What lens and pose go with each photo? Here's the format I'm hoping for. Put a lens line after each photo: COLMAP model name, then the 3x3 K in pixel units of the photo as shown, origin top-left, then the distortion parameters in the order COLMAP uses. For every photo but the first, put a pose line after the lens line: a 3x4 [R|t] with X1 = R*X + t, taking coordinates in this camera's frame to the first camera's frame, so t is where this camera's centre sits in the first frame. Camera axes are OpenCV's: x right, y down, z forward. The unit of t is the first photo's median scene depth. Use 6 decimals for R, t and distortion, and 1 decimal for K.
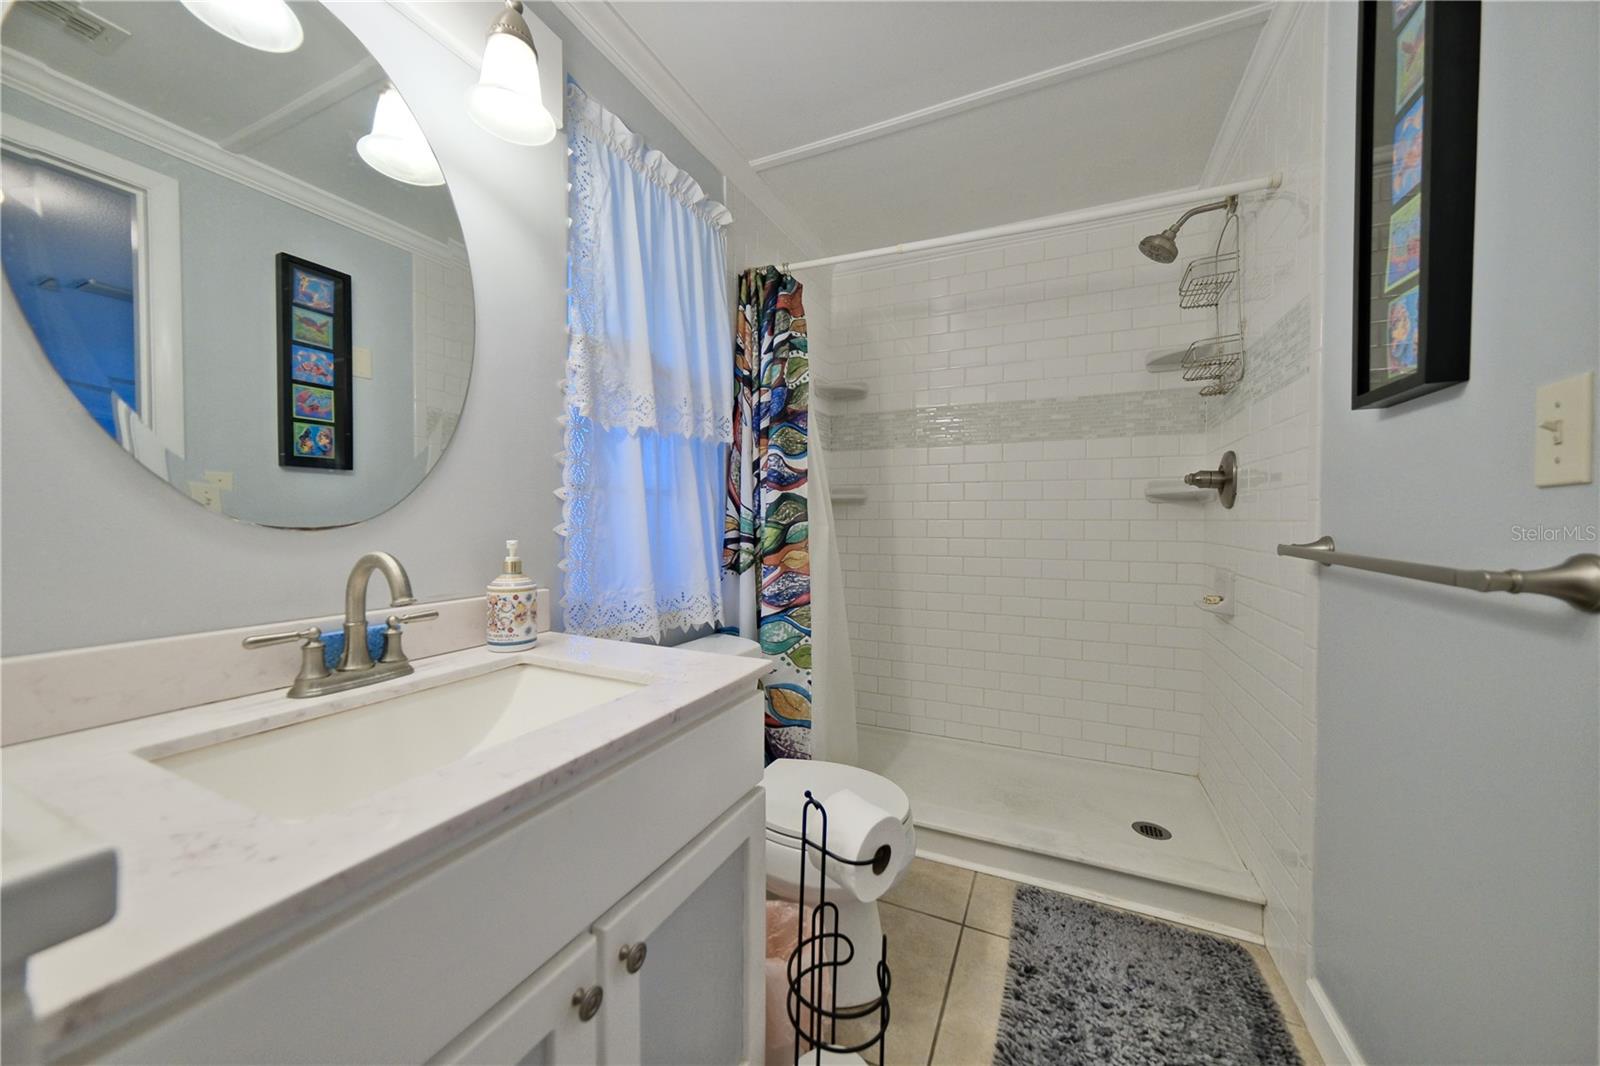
lens RADIAL K [[566.7, 0, 804.5], [0, 566.7, 529.0], [0, 0, 1]] dist [-0.007479, 0.005010]
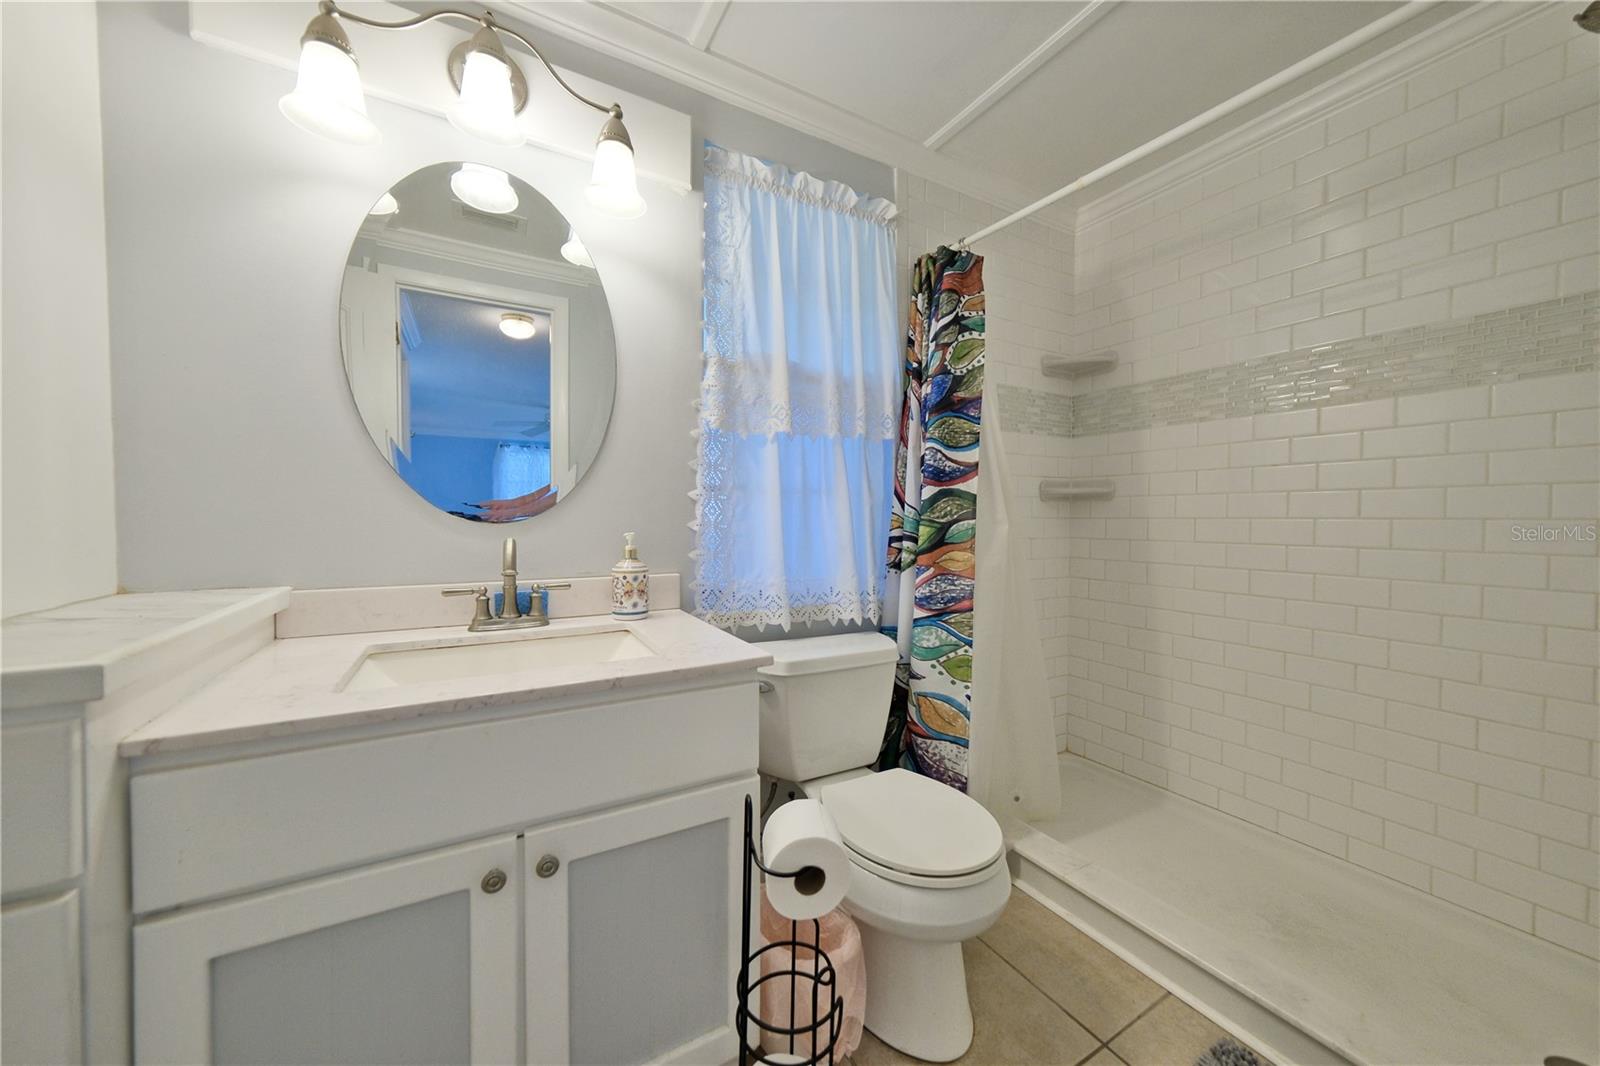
lens RADIAL K [[566.7, 0, 804.5], [0, 566.7, 529.0], [0, 0, 1]] dist [-0.007479, 0.005010]
pose [[0.817532, 0.013092, -0.575734, 0.312044], [-0.011944, 0.999912, 0.005778, -0.000247], [0.575759, 0.002153, 0.817616, 0.109510]]
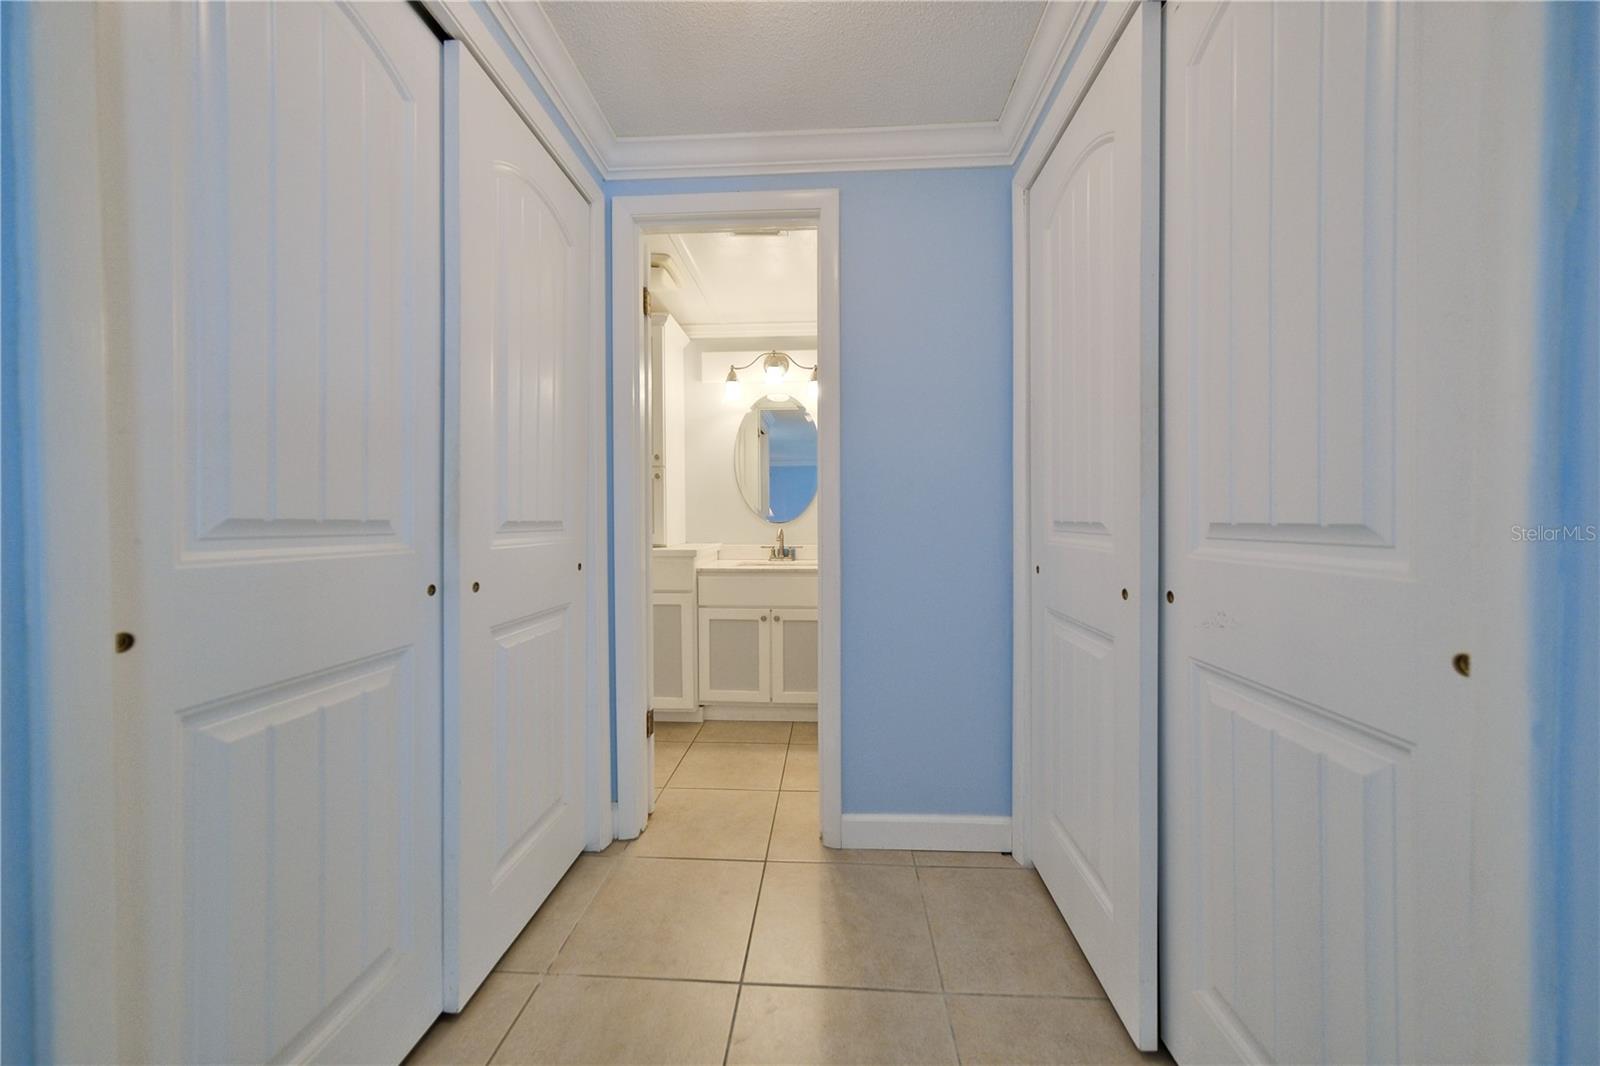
lens RADIAL K [[566.7, 0, 804.5], [0, 566.7, 529.0], [0, 0, 1]] dist [-0.007479, 0.005010]
pose [[0.378520, 0.015559, -0.925462, 1.373790], [-0.014600, 0.999835, 0.010838, 0.000042], [0.925478, 0.009409, 0.378684, -0.171518]]
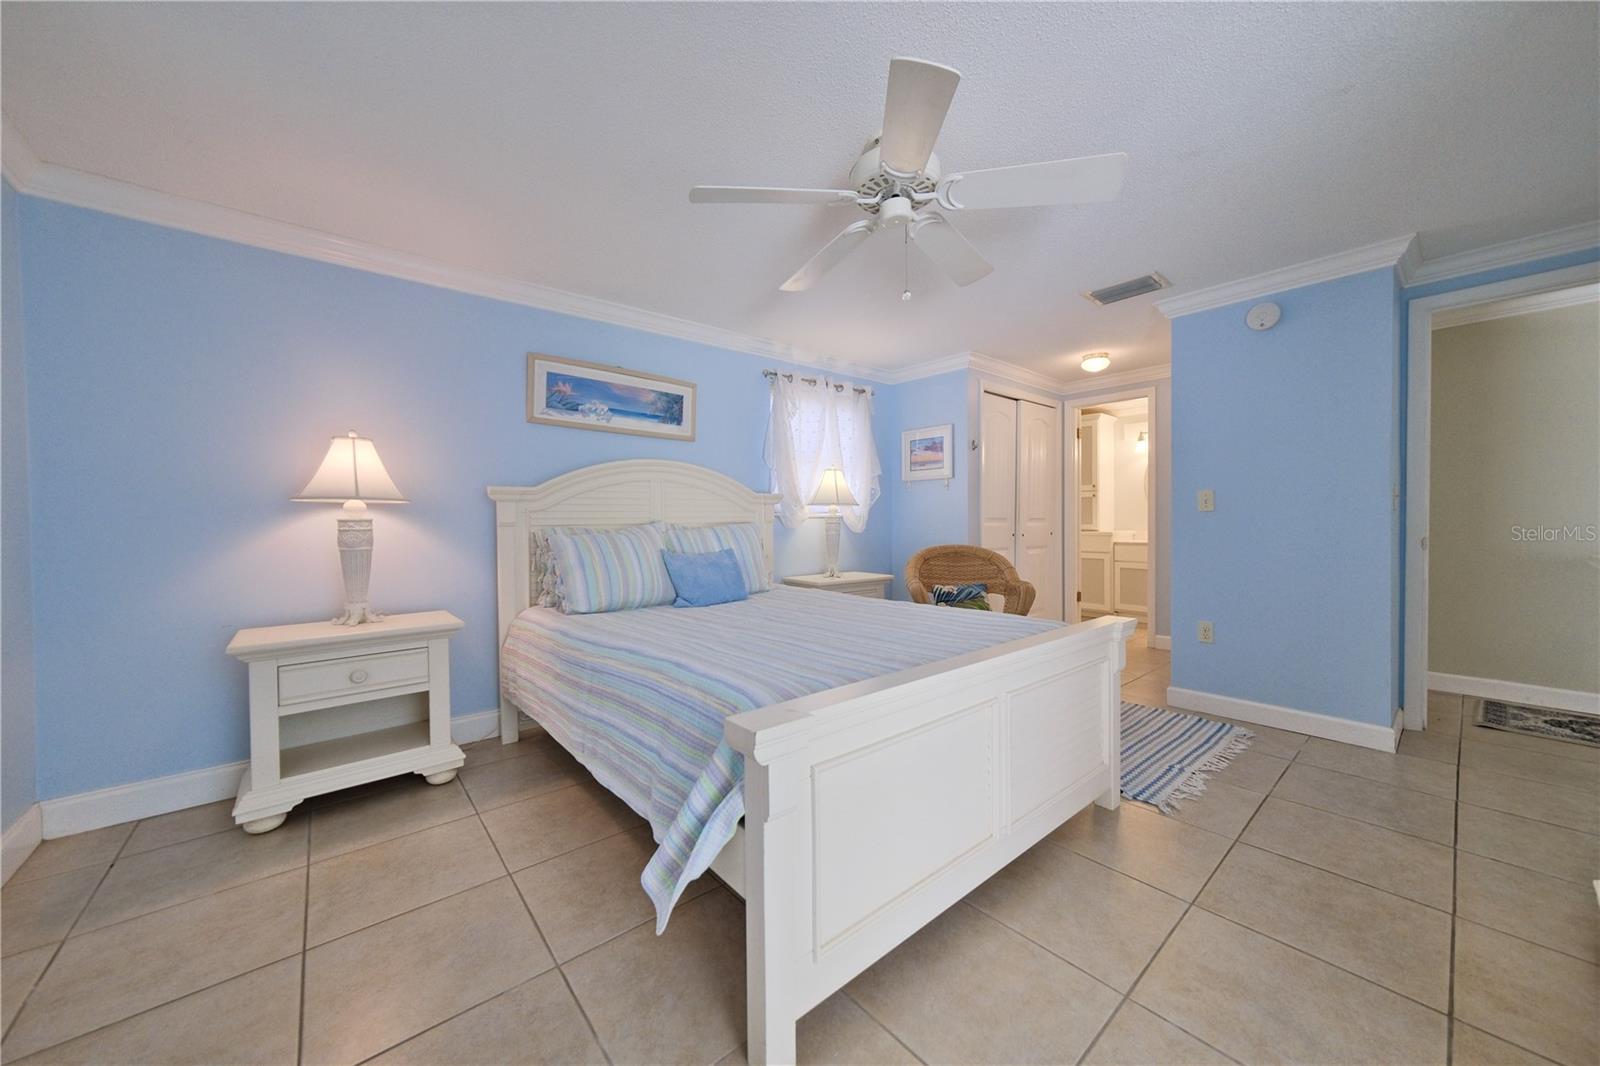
lens RADIAL K [[566.7, 0, 804.5], [0, 566.7, 529.0], [0, 0, 1]] dist [-0.007479, 0.005010]
pose [[-0.416858, 0.020603, -0.908738, 3.382898], [-0.008238, 0.999616, 0.026442, -0.008530], [0.908934, 0.018509, -0.416528, -0.104328]]
